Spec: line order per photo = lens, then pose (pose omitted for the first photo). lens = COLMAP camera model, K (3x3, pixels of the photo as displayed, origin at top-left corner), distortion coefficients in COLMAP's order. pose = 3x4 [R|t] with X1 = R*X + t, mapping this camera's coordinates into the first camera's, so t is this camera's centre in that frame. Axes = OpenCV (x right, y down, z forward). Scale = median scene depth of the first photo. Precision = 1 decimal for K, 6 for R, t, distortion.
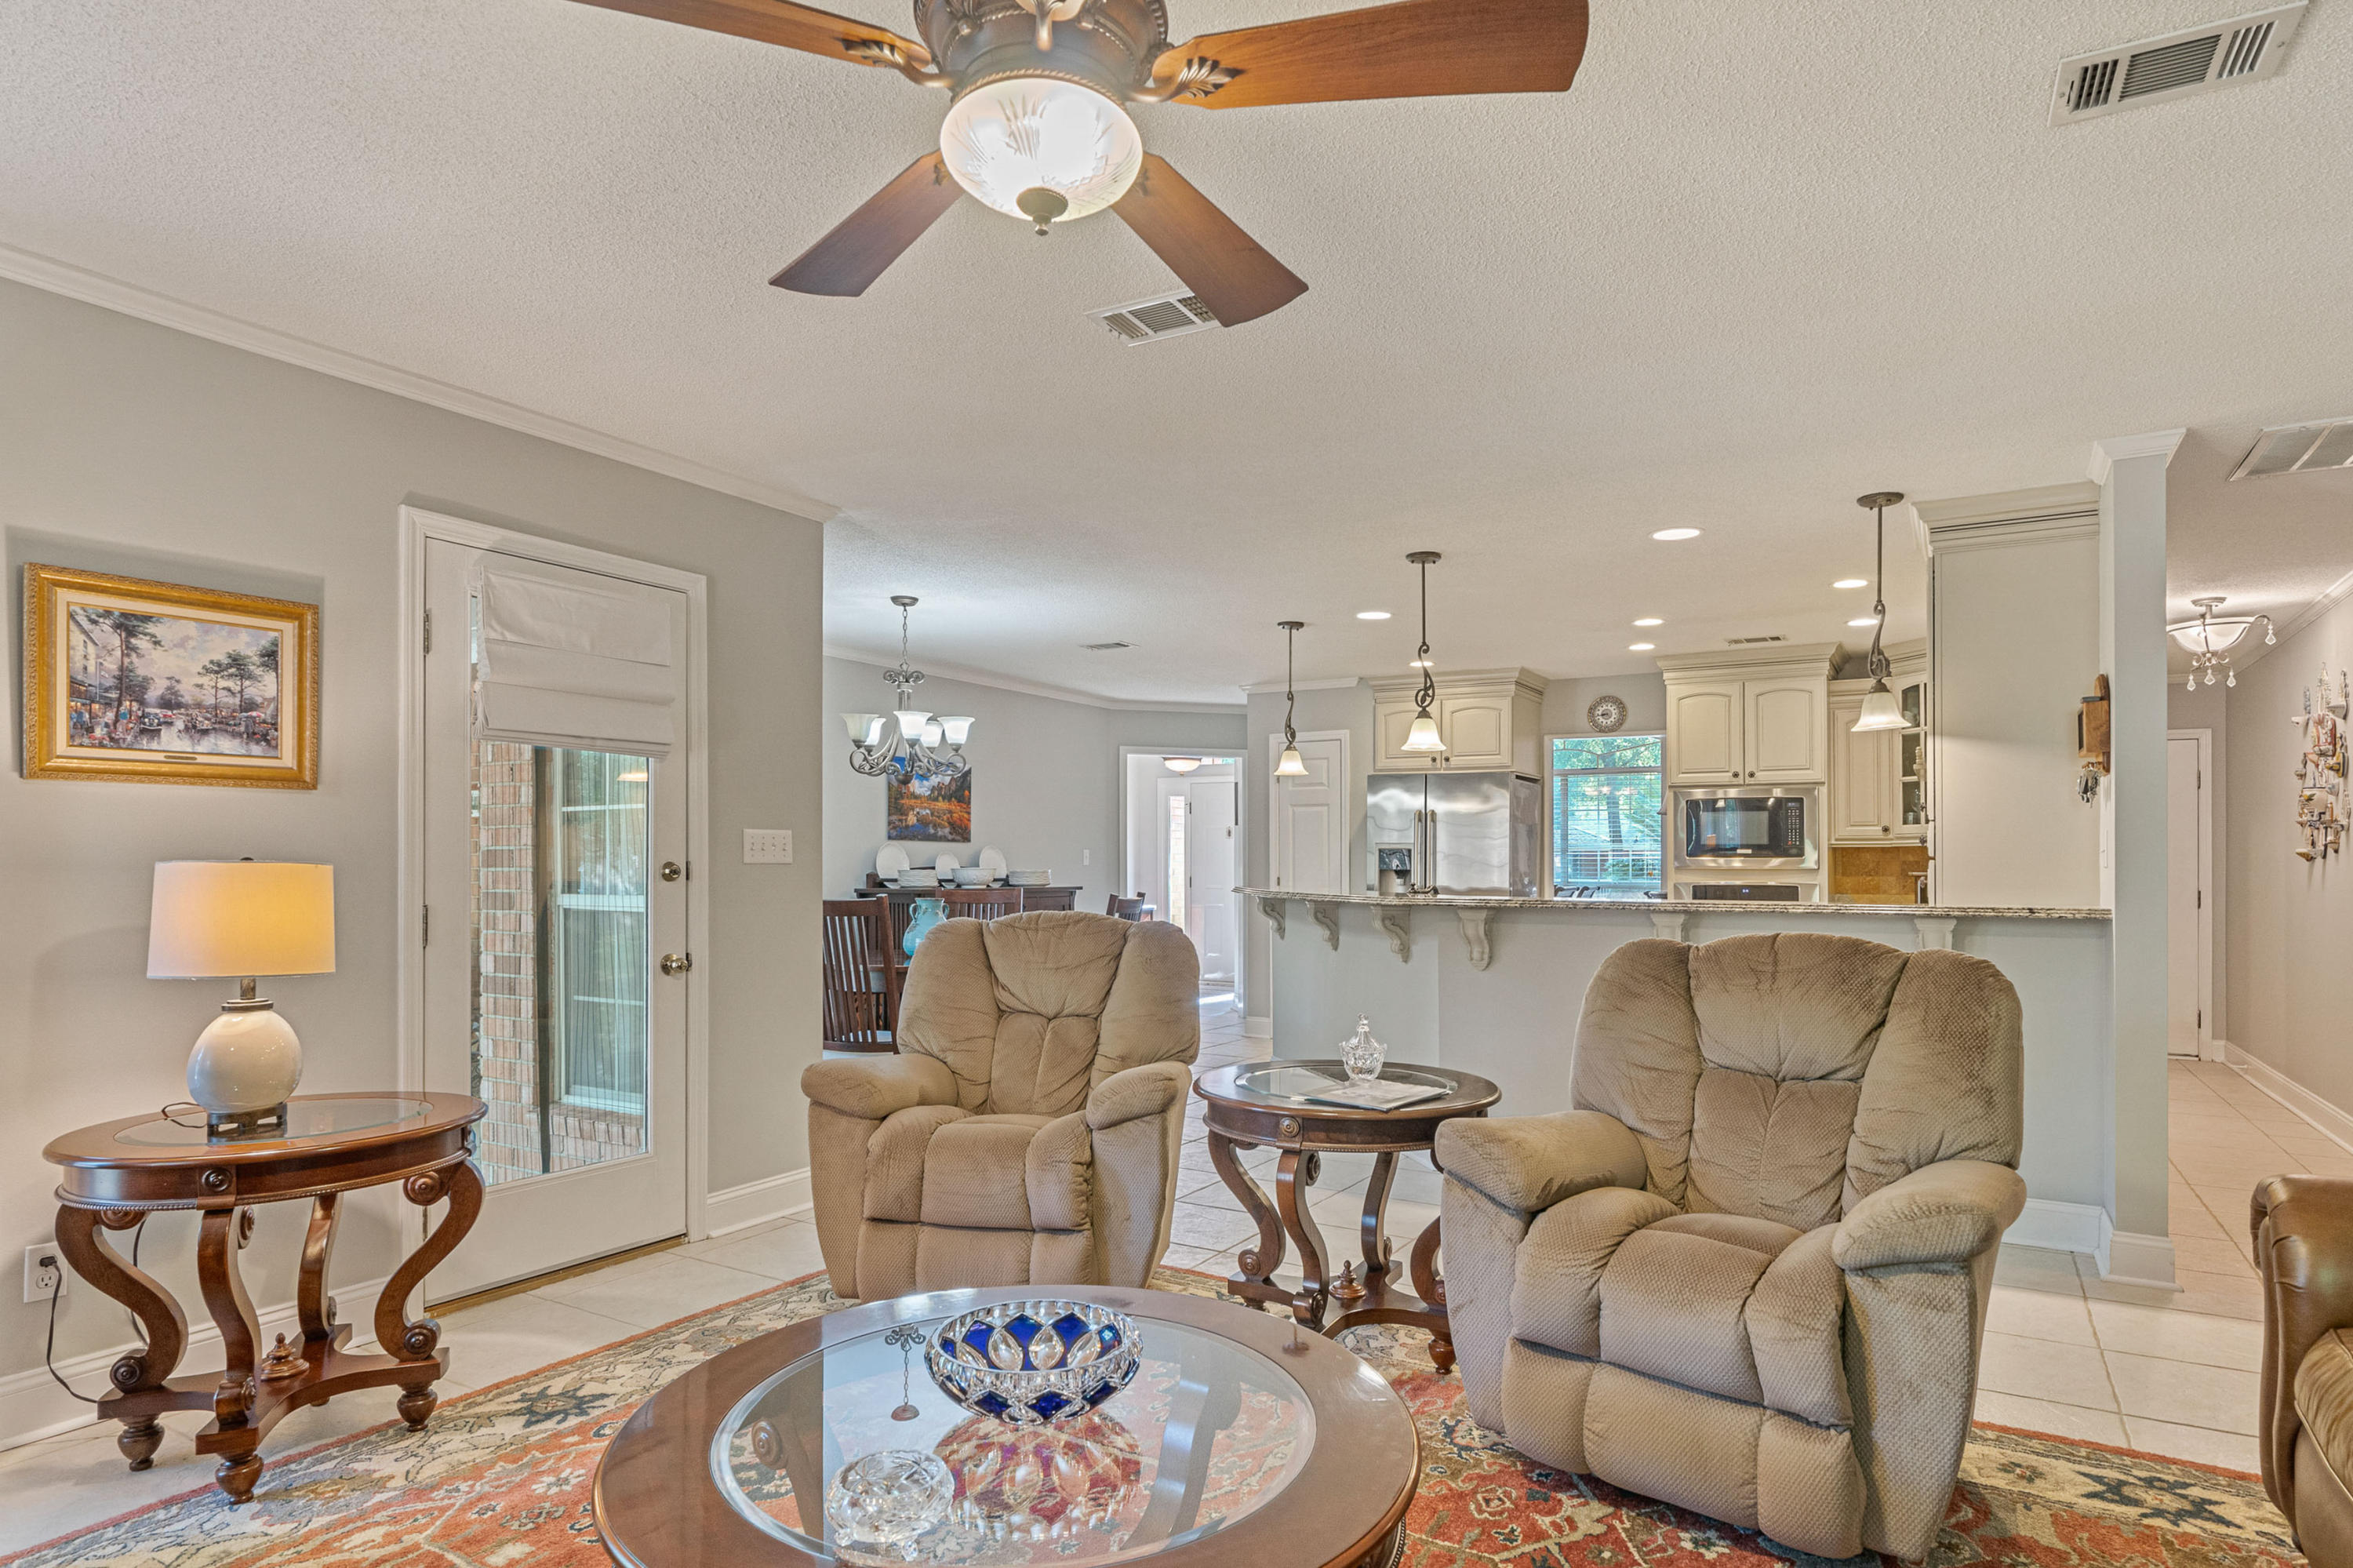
lens RADIAL K [[1381.4, 0, 1059.7], [0, 1381.4, 858.5], [0, 0, 1]] dist [-0.022222, 0.000311]
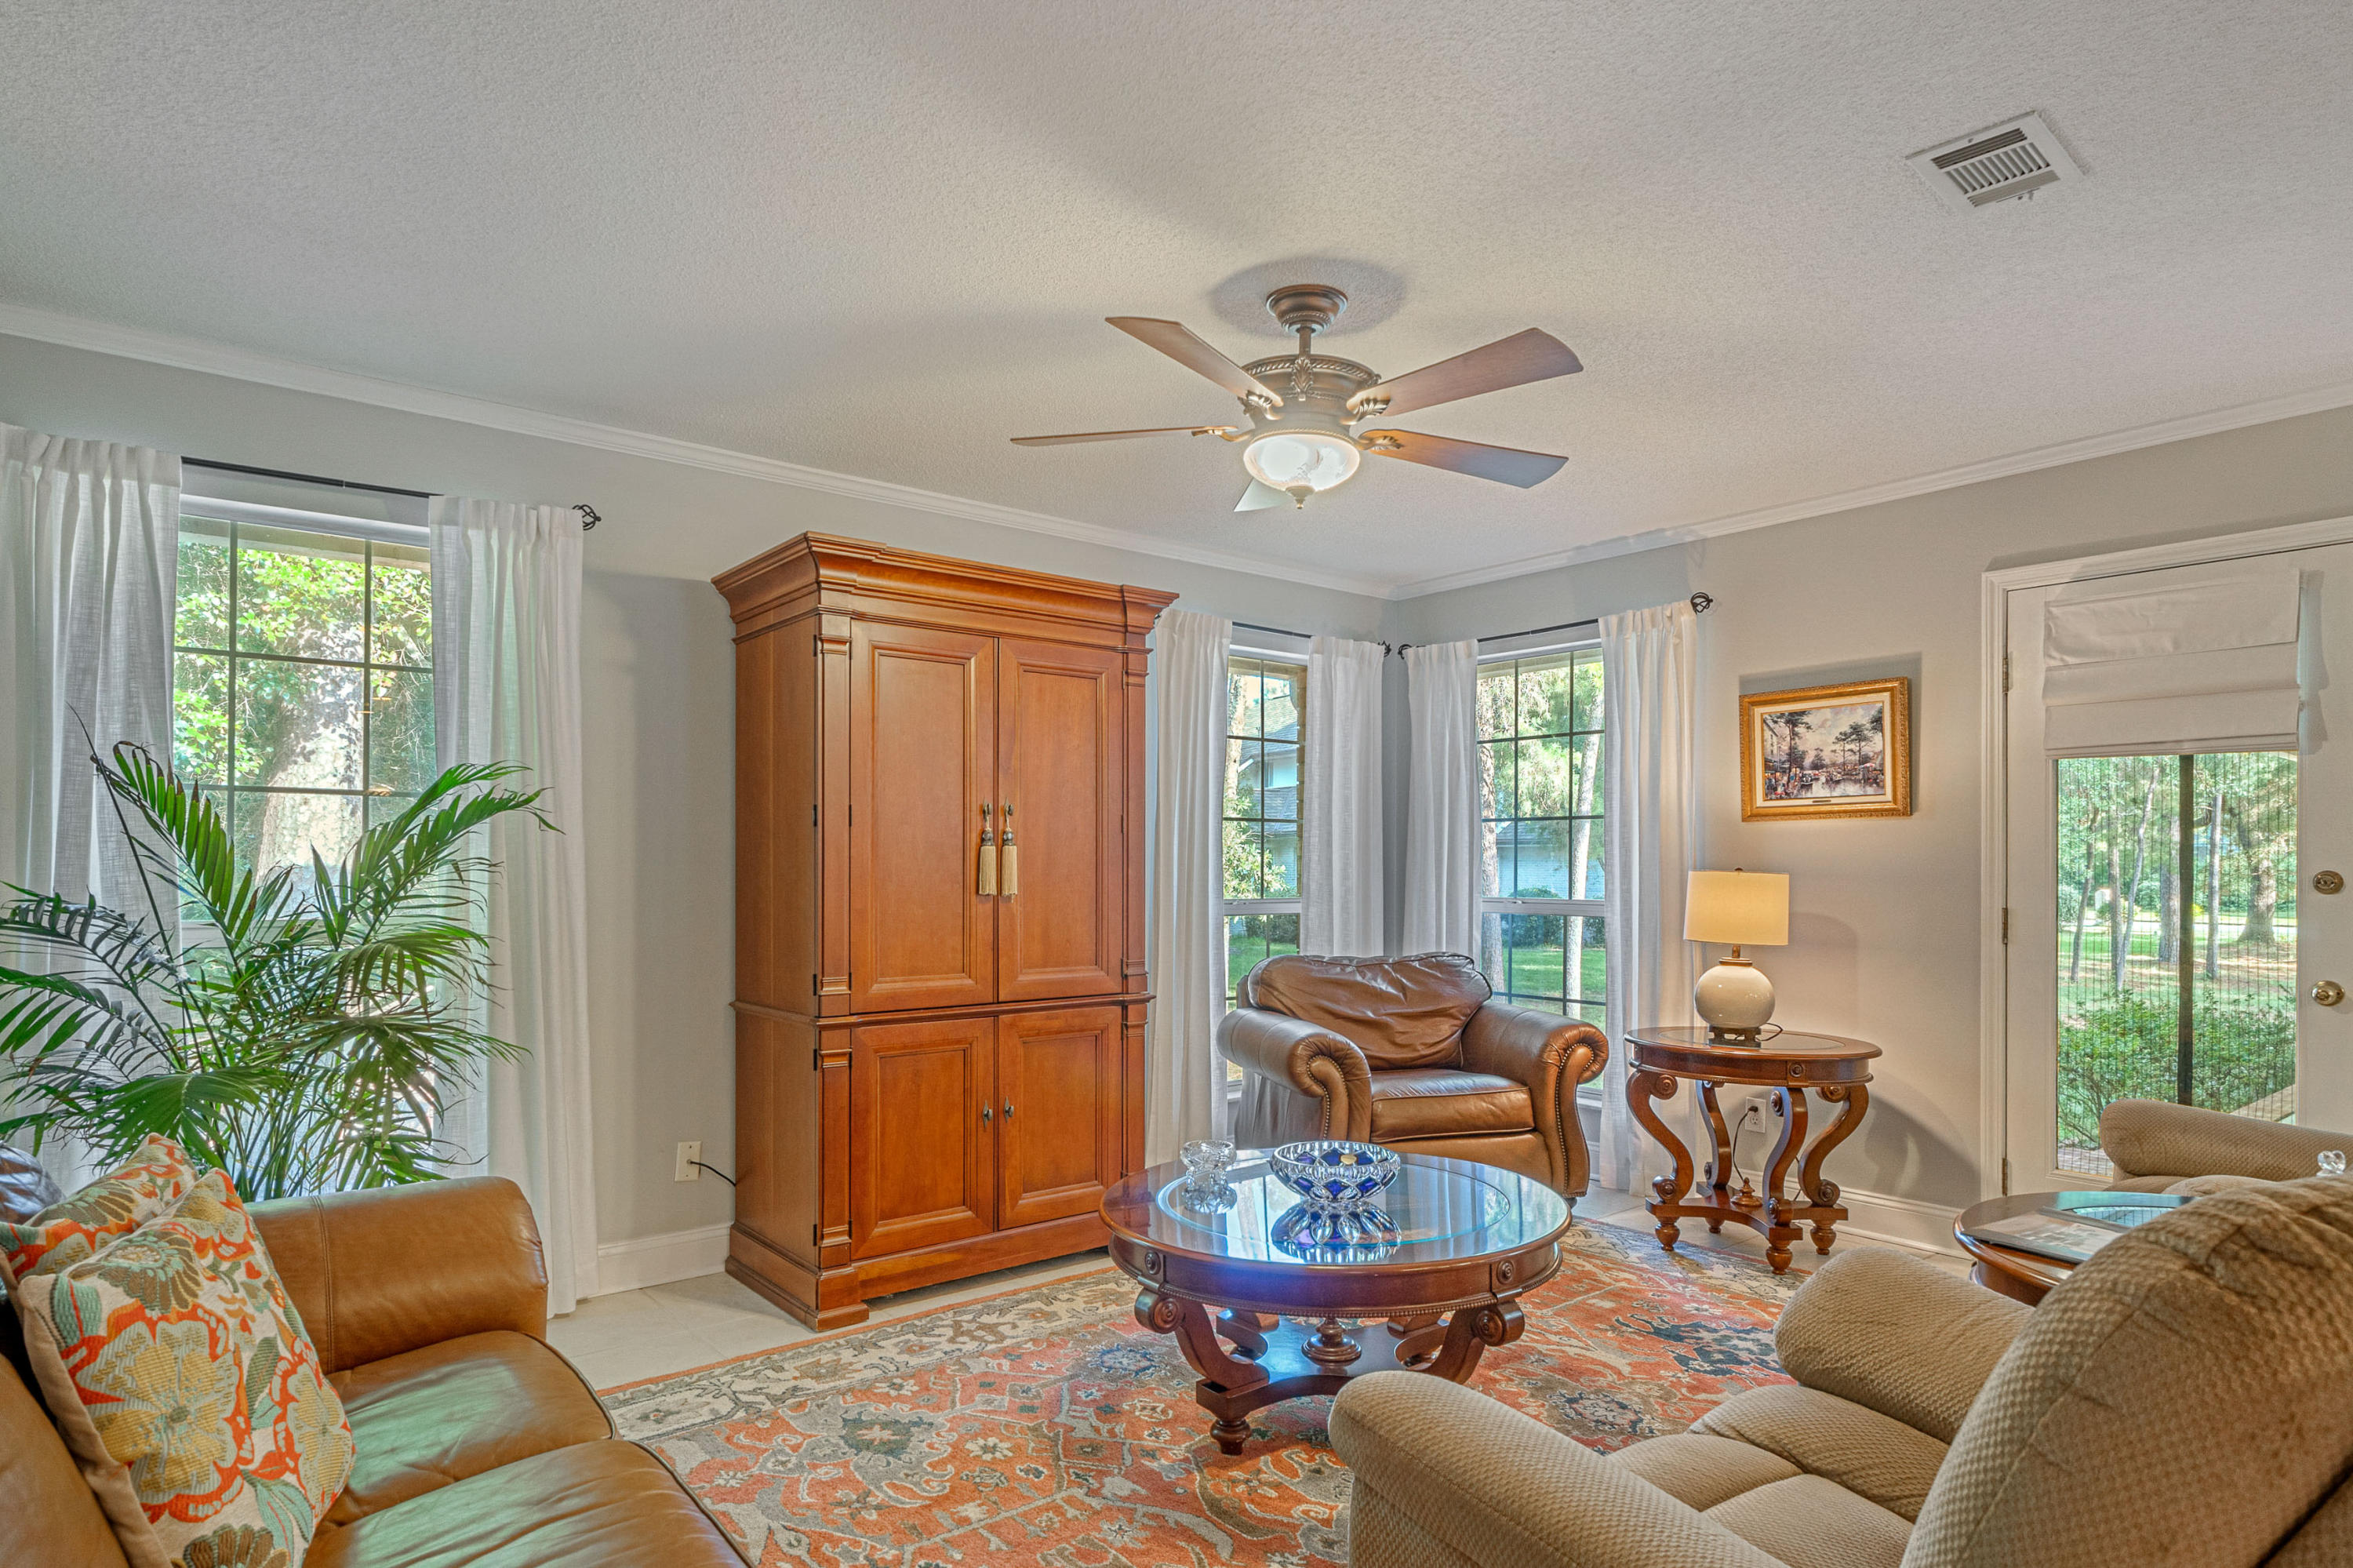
lens RADIAL K [[1259.7, 0, 1199.8], [0, 1259.7, 885.5], [0, 0, 1]] dist [-0.002339, -0.003122]
pose [[-0.326622, 0.014300, -0.945047, 0.412069], [0.003980, 0.999897, 0.013754, -0.001362], [0.945147, 0.000732, -0.326645, 0.374992]]
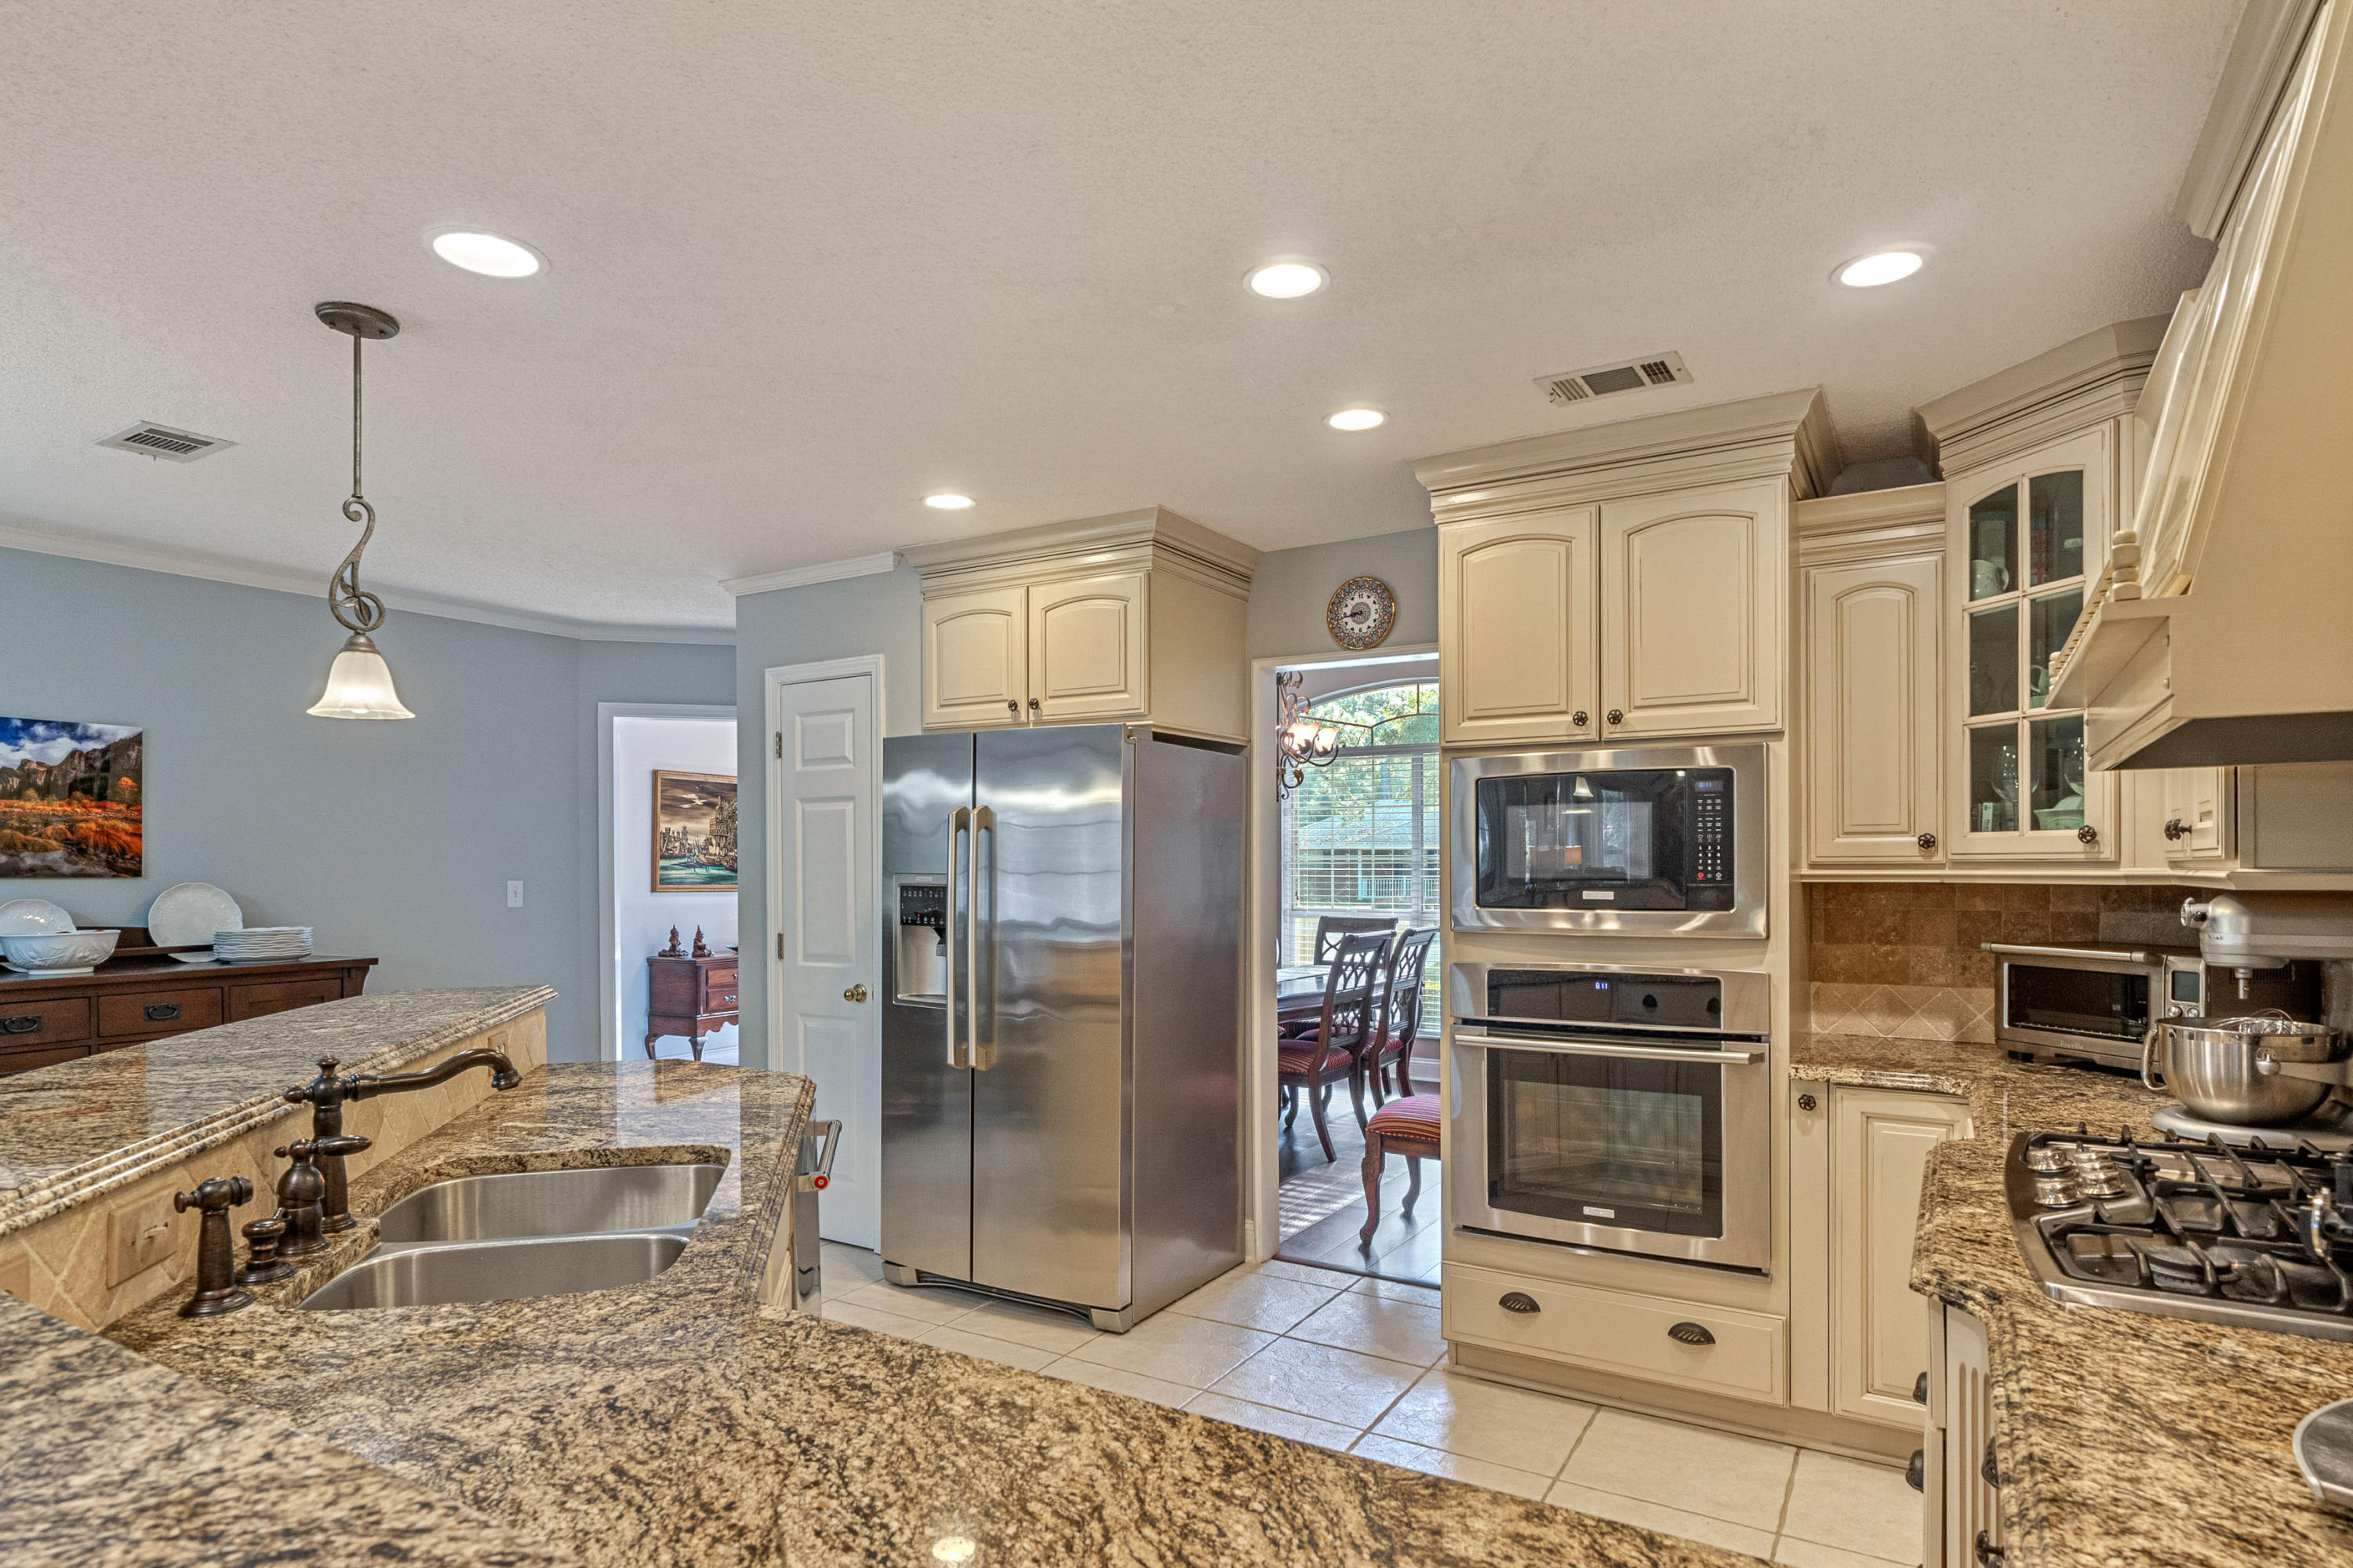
lens RADIAL K [[1259.7, 0, 1146.8], [0, 1259.7, 883.8], [0, 0, 1]] dist [-0.002339, -0.003122]
pose [[0.999912, -0.008676, 0.010027, 0.362296], [0.008446, 0.999705, 0.022778, -0.019654], [-0.010222, -0.022691, 0.999690, 0.621680]]
